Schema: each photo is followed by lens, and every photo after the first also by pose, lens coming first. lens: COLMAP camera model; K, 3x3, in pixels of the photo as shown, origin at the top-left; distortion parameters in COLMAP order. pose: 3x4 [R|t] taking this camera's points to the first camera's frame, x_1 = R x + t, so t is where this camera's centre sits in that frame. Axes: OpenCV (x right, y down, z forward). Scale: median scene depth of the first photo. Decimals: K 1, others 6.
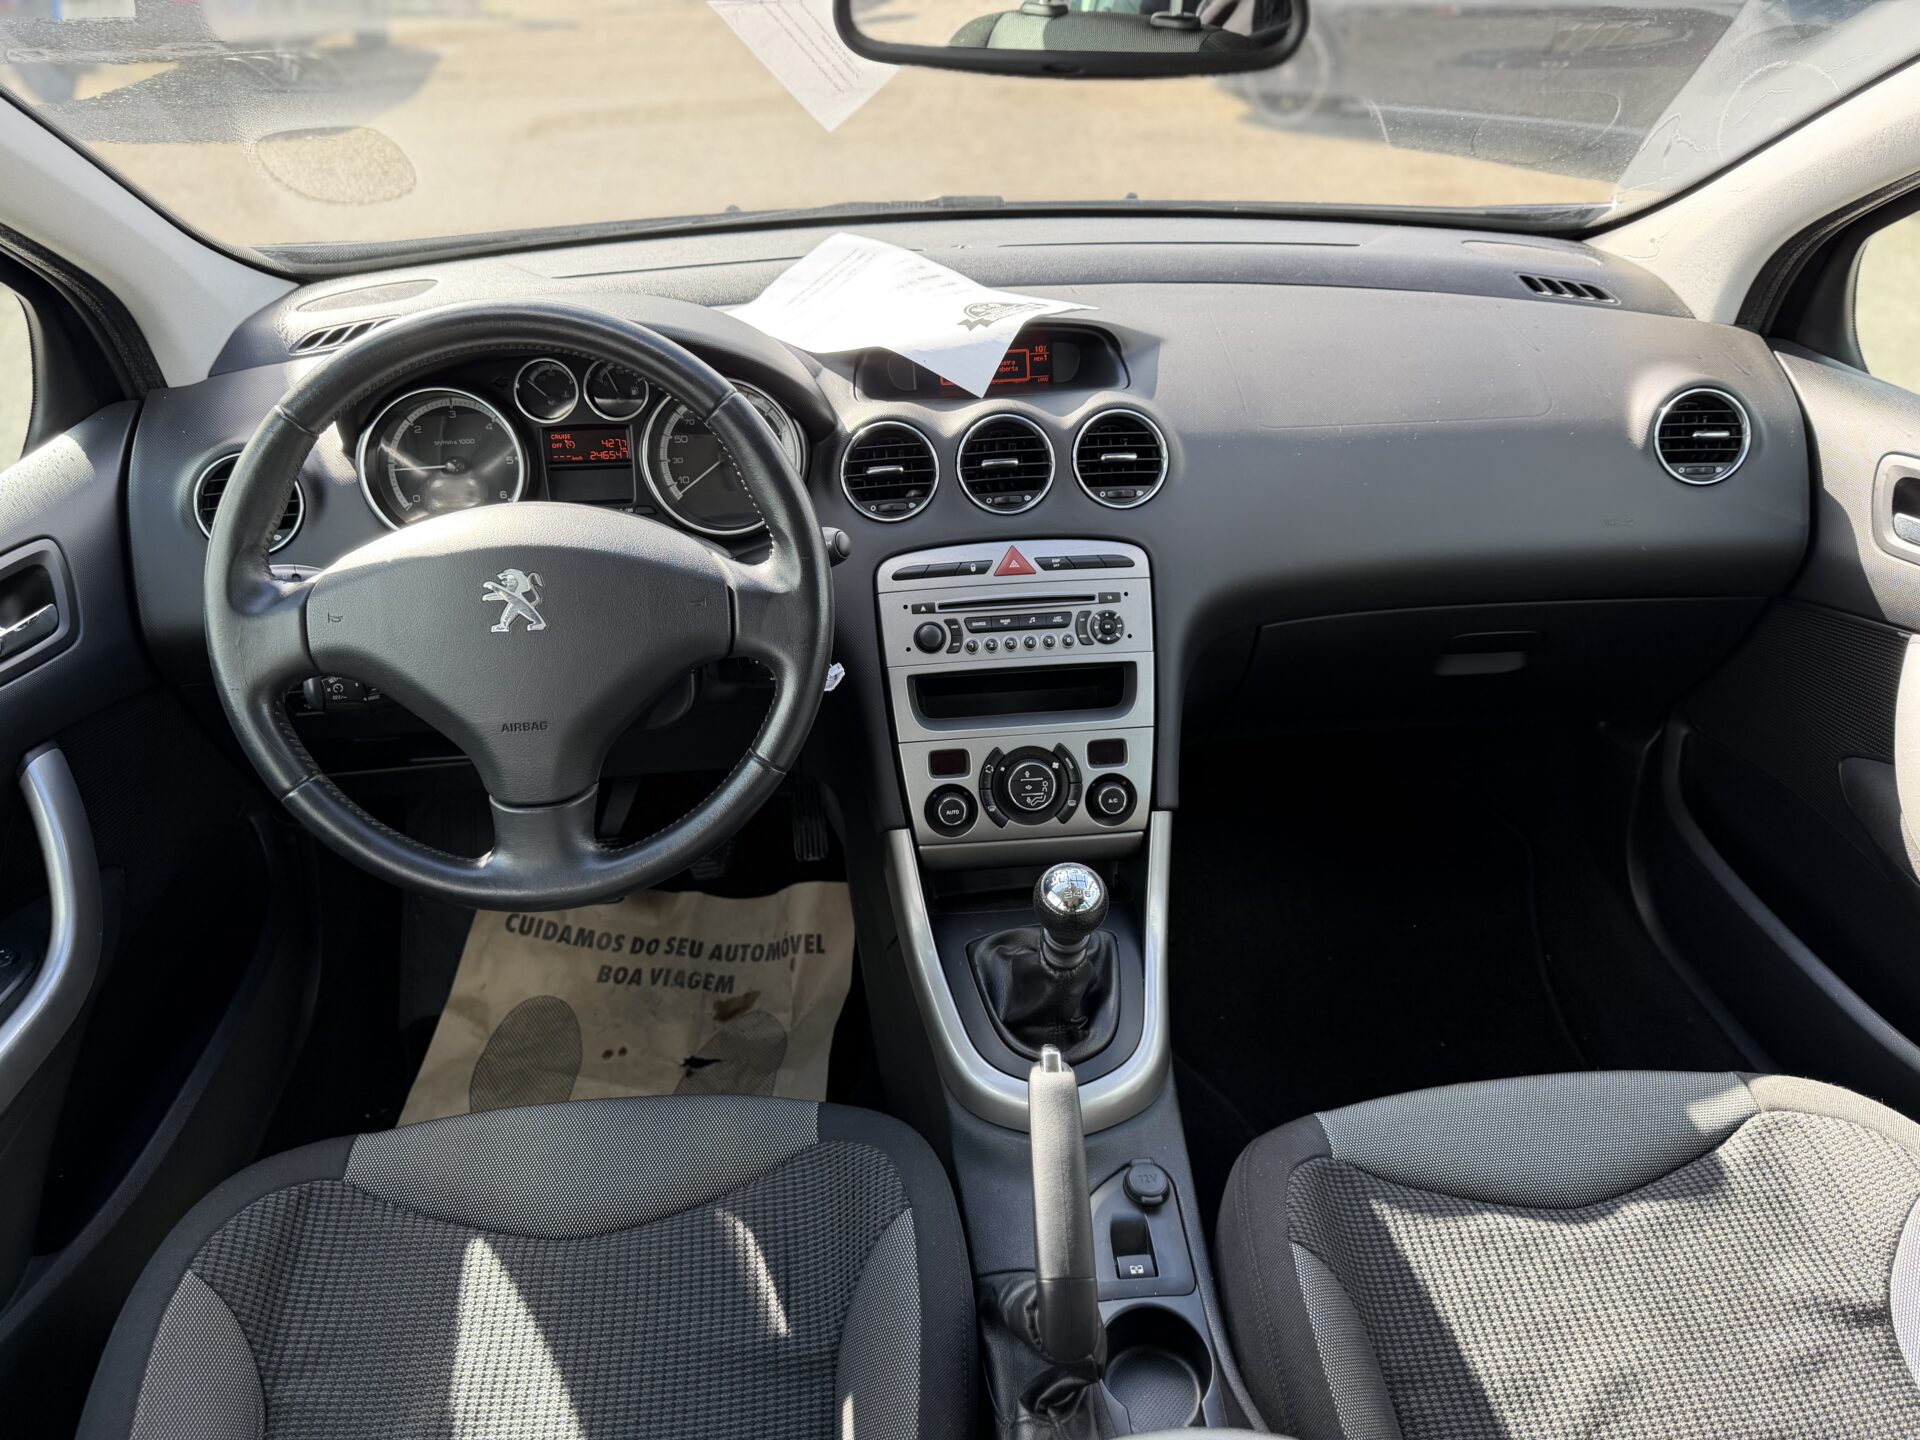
lens RADIAL K [[1305.0, 0, 963.5], [0, 1305.0, 710.0], [0, 0, 1]] dist [-0.011029, -0.005423]
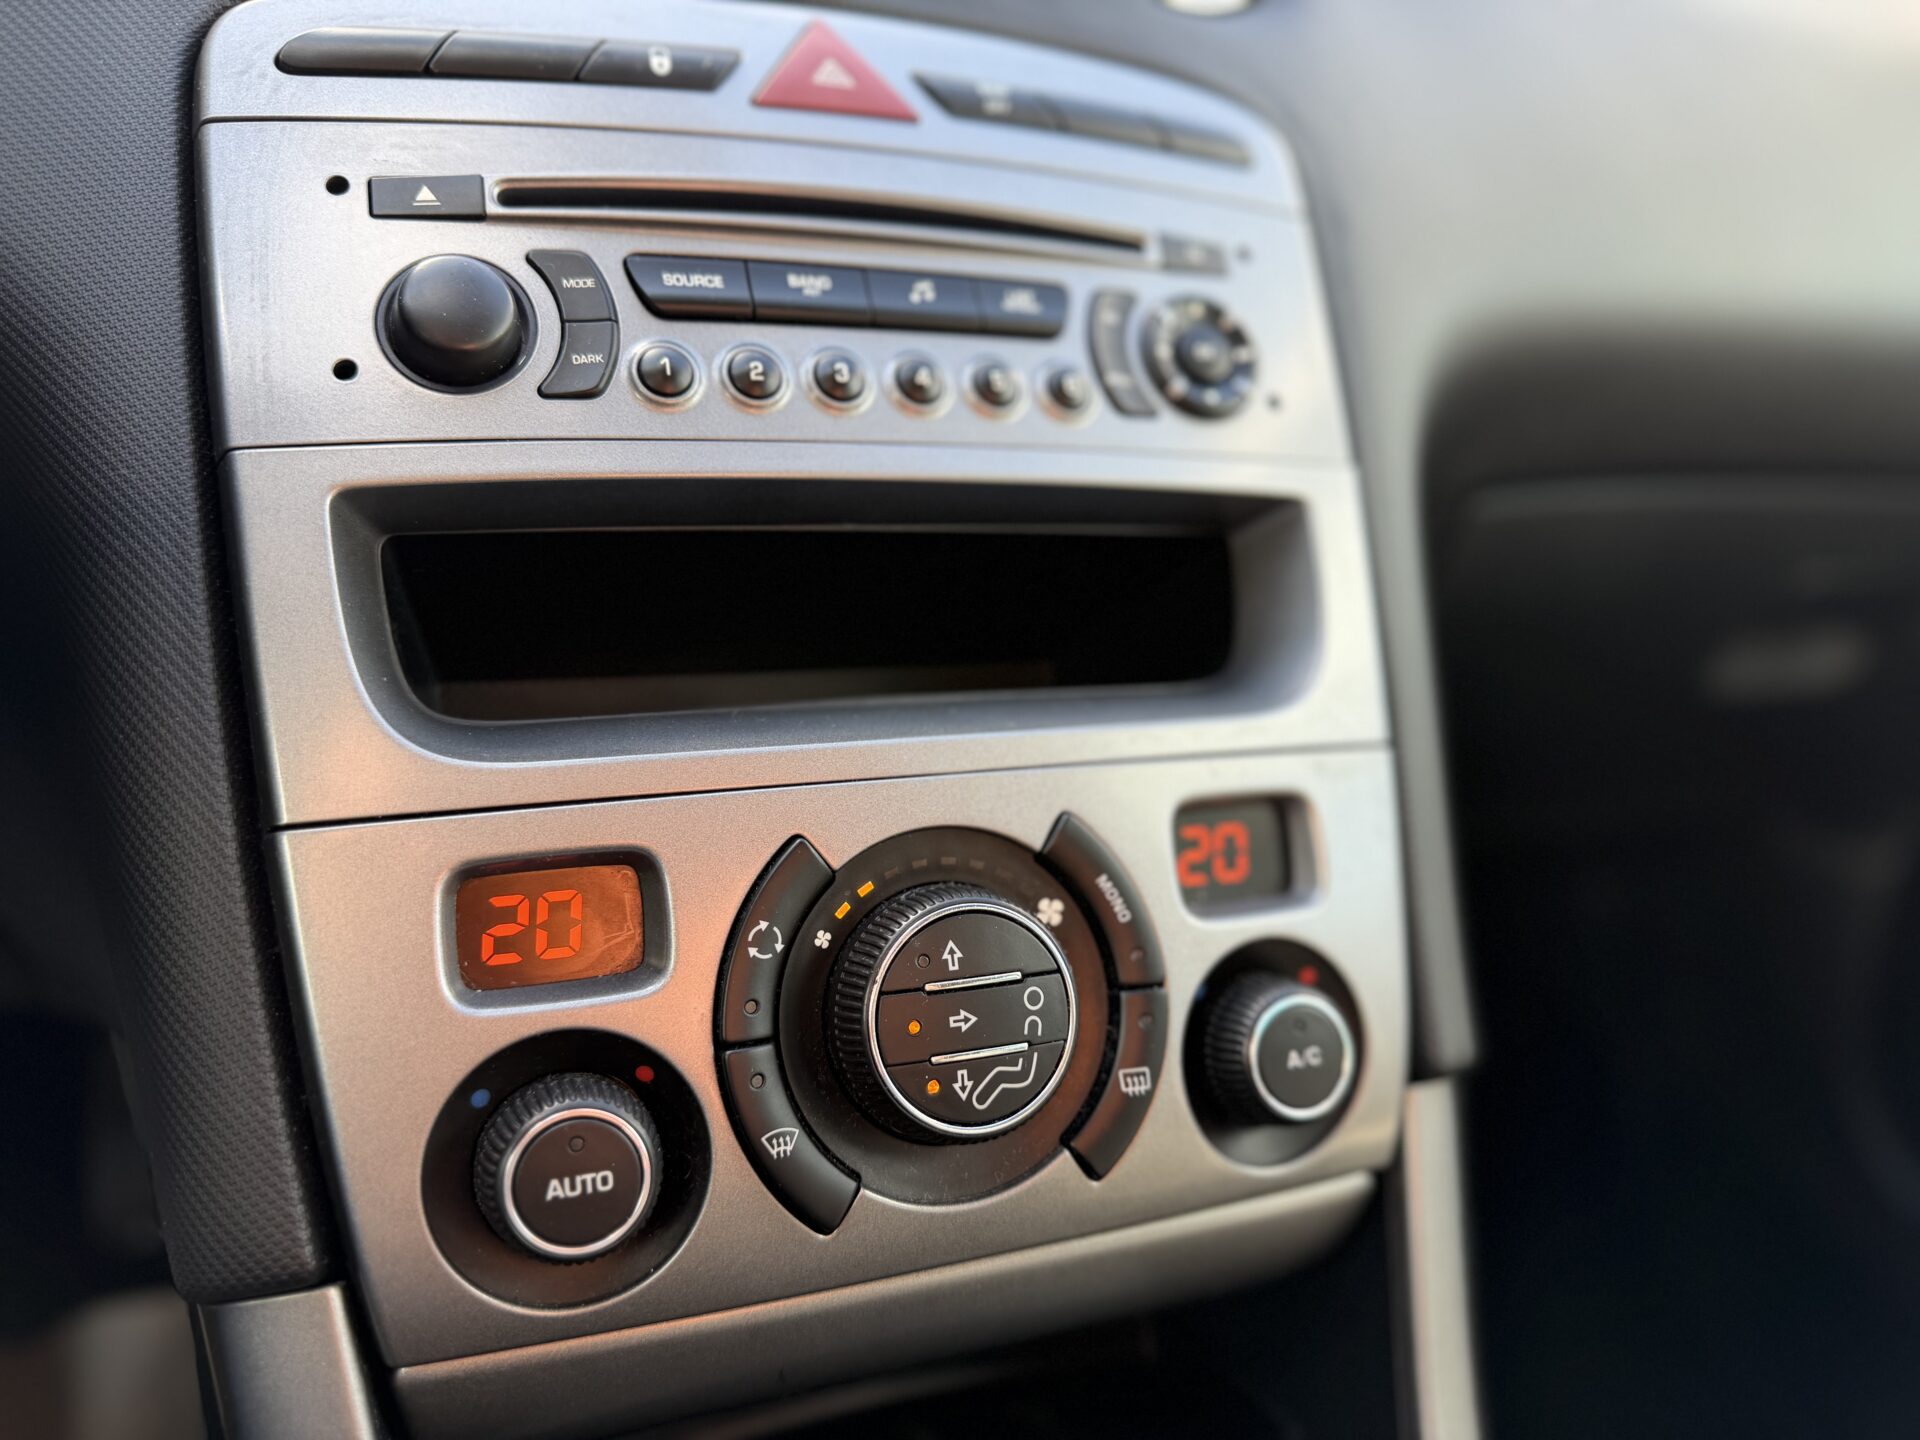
lens RADIAL K [[1454.7, 0, 965.5], [0, 1454.7, 711.6], [0, 0, 1]] dist [0.008763, -0.015177]
pose [[0.958474, -0.001362, 0.285178, -0.014333], [0.038873, 0.991279, -0.125917, 0.039115], [-0.282520, 0.131774, 0.950167, 0.761522]]
